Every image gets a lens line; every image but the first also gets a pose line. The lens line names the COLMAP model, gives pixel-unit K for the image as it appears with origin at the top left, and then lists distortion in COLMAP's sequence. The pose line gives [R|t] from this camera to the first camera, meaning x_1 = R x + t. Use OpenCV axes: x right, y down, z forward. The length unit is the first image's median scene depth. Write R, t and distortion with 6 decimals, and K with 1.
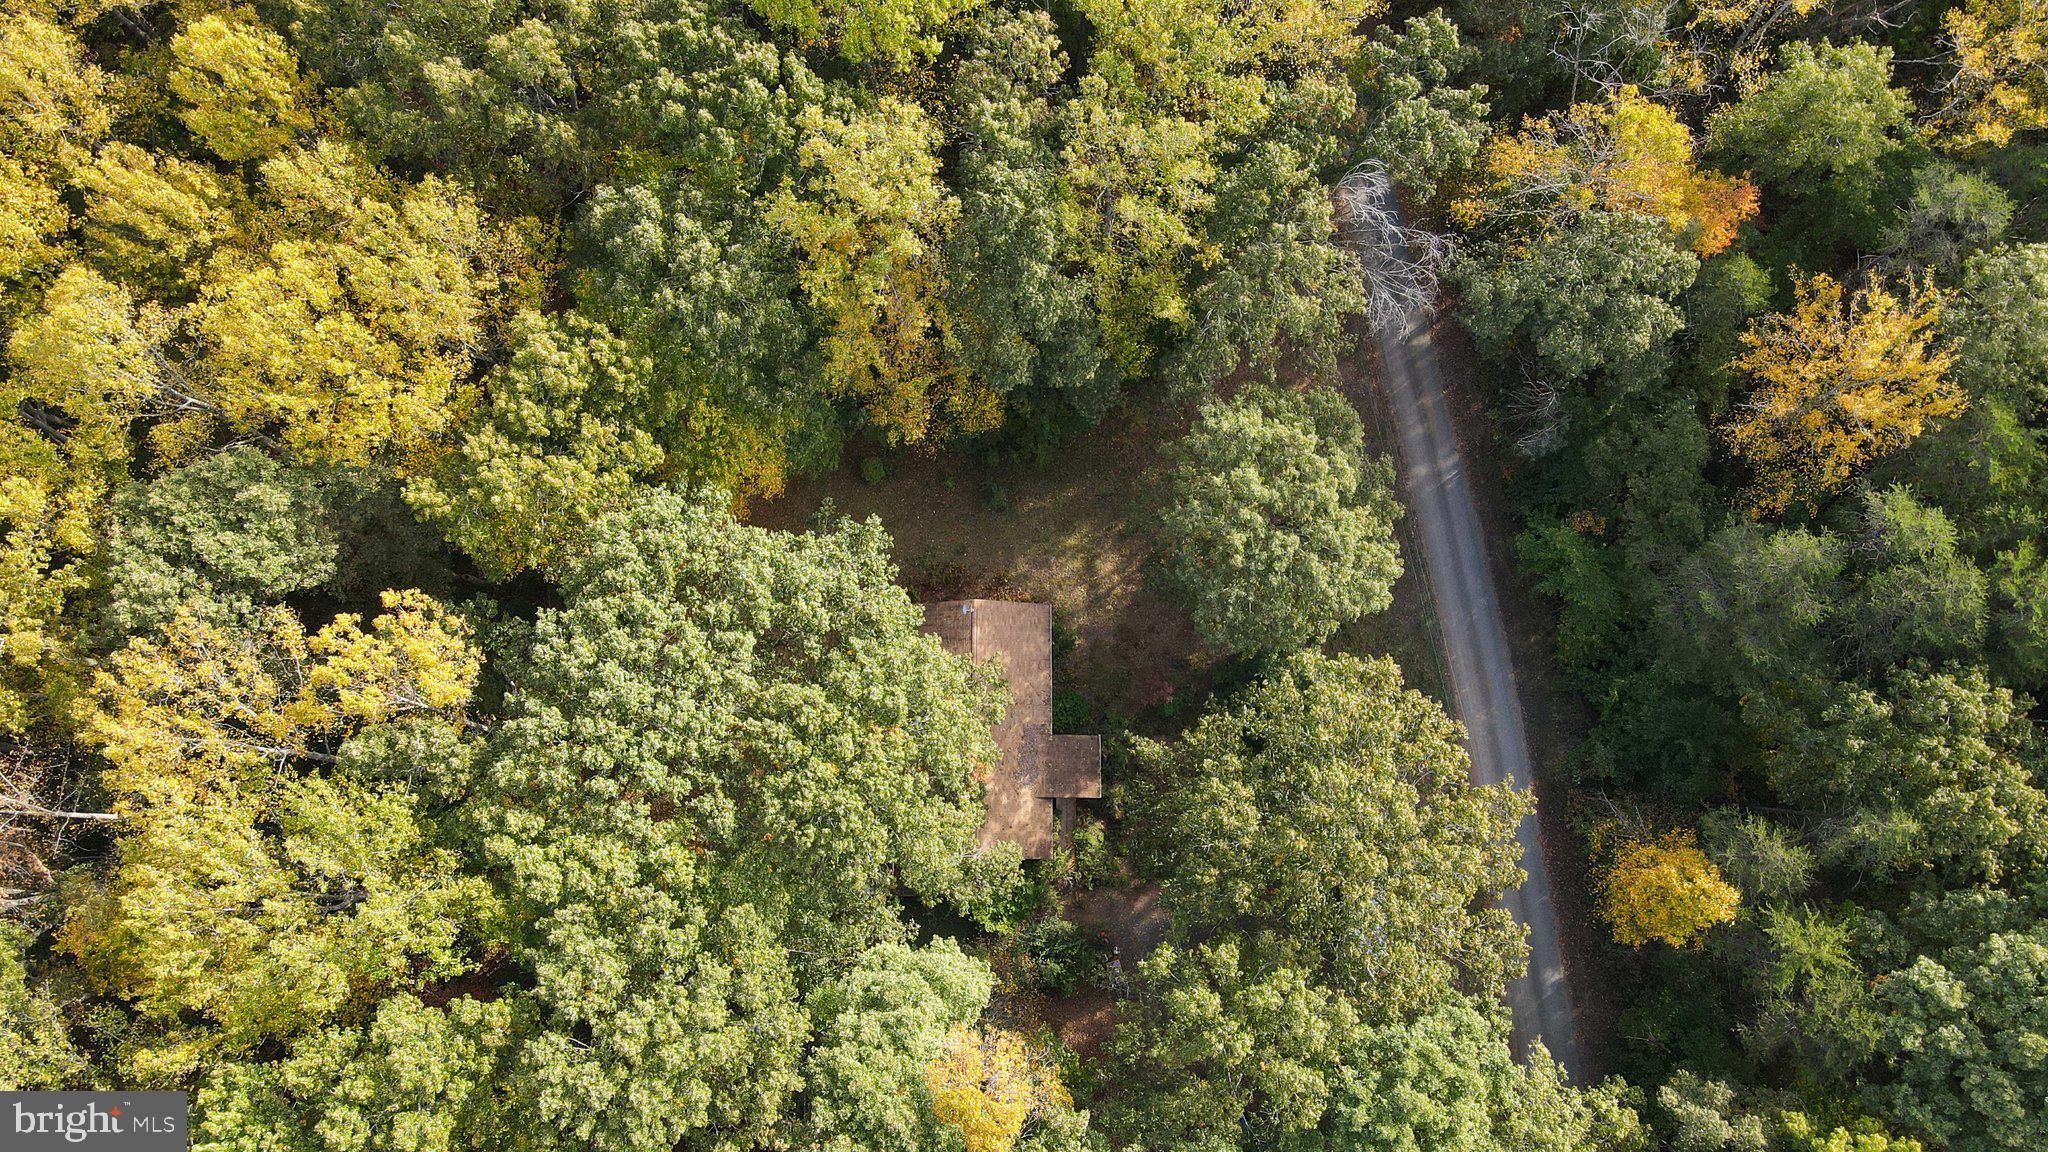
lens RADIAL K [[1540.1, 0, 1007.9], [0, 1540.1, 573.6], [0, 0, 1]] dist [0.012953, 0.004802]
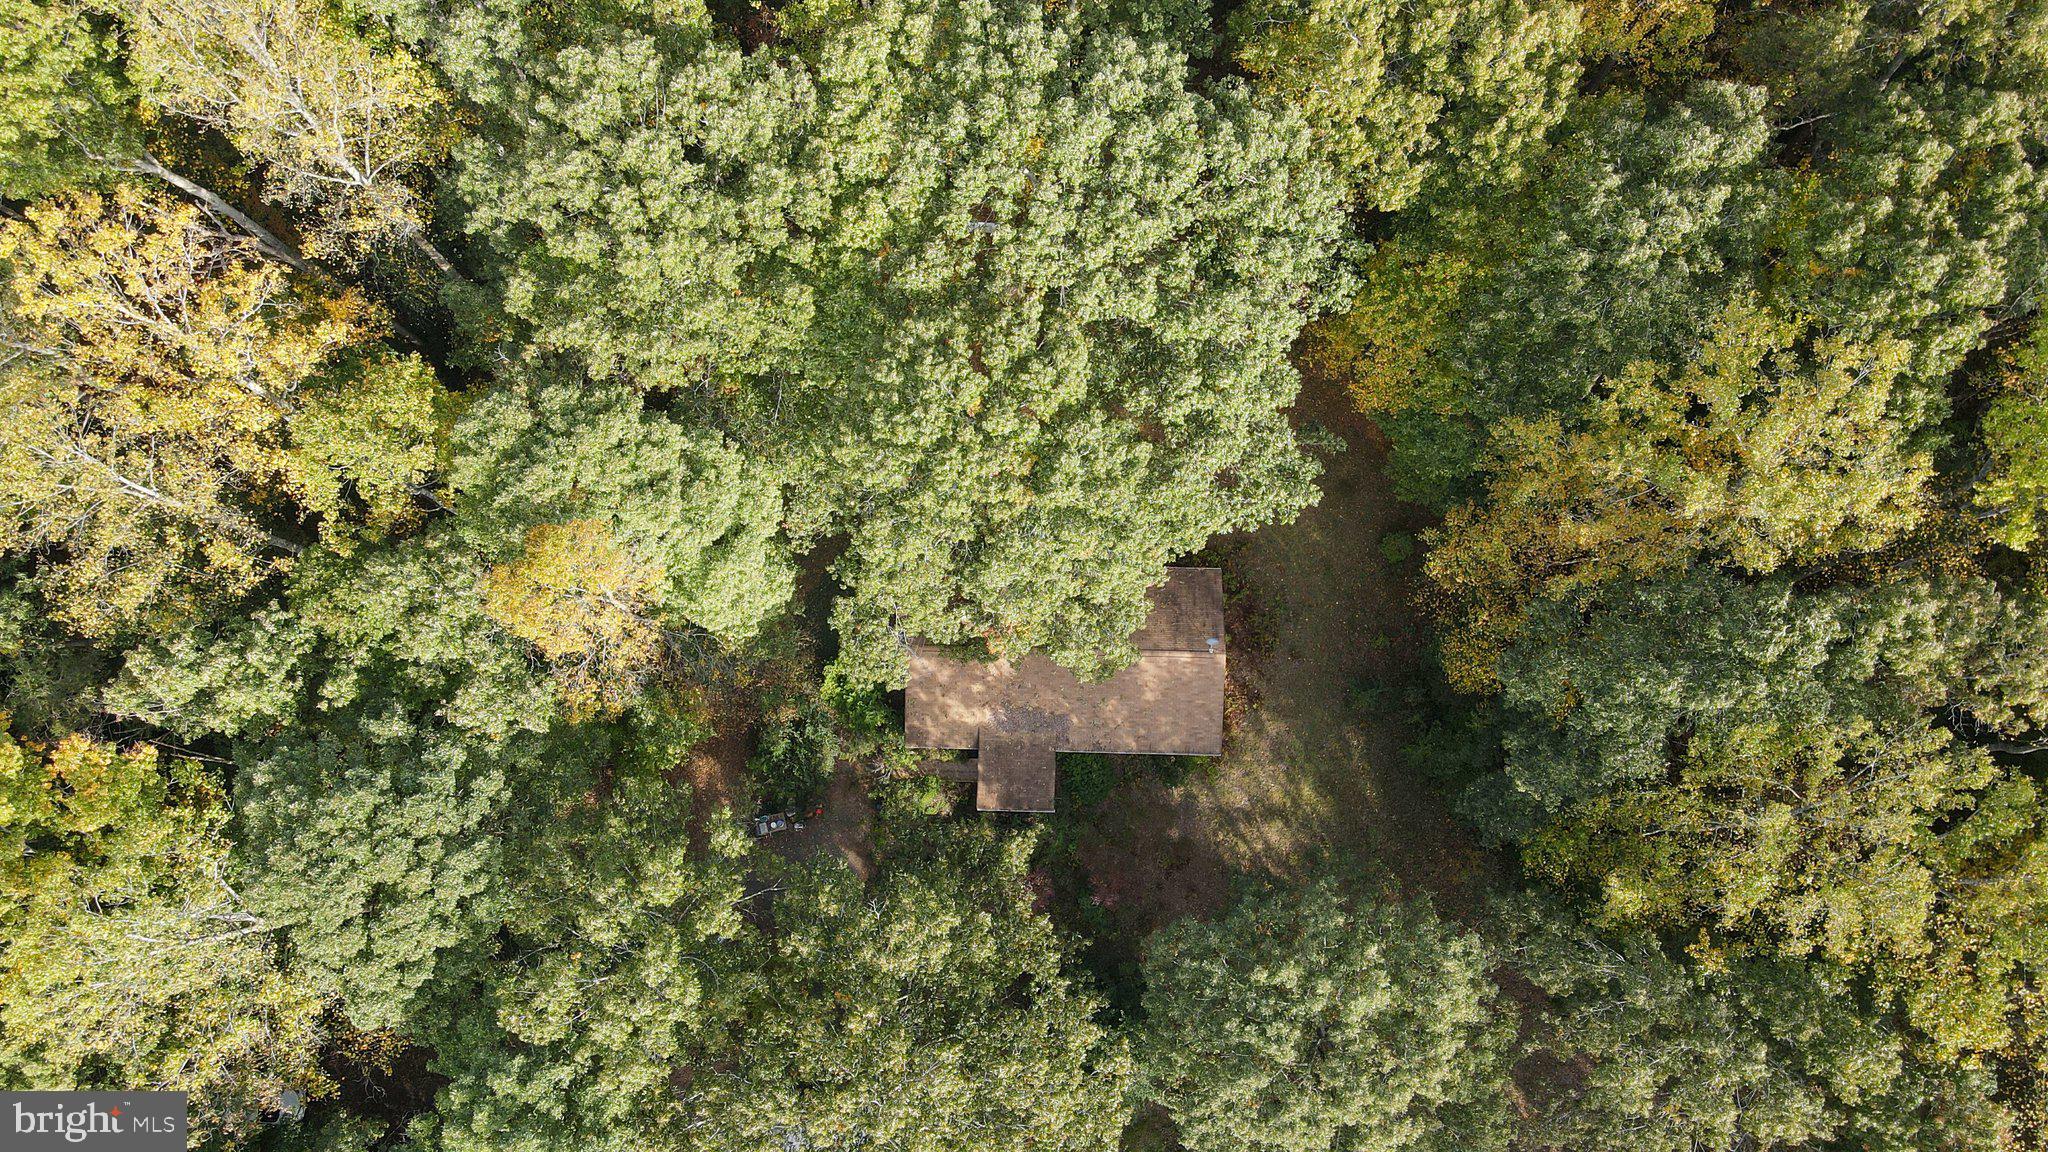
lens RADIAL K [[1534.2, 0, 1011.0], [0, 1534.2, 574.0], [0, 0, 1]] dist [0.021255, -0.002365]
pose [[-0.028138, 0.982673, -0.183199, 0.108315], [-0.977905, 0.010918, 0.208762, -0.051844], [0.207145, 0.185025, 0.960654, 0.263928]]
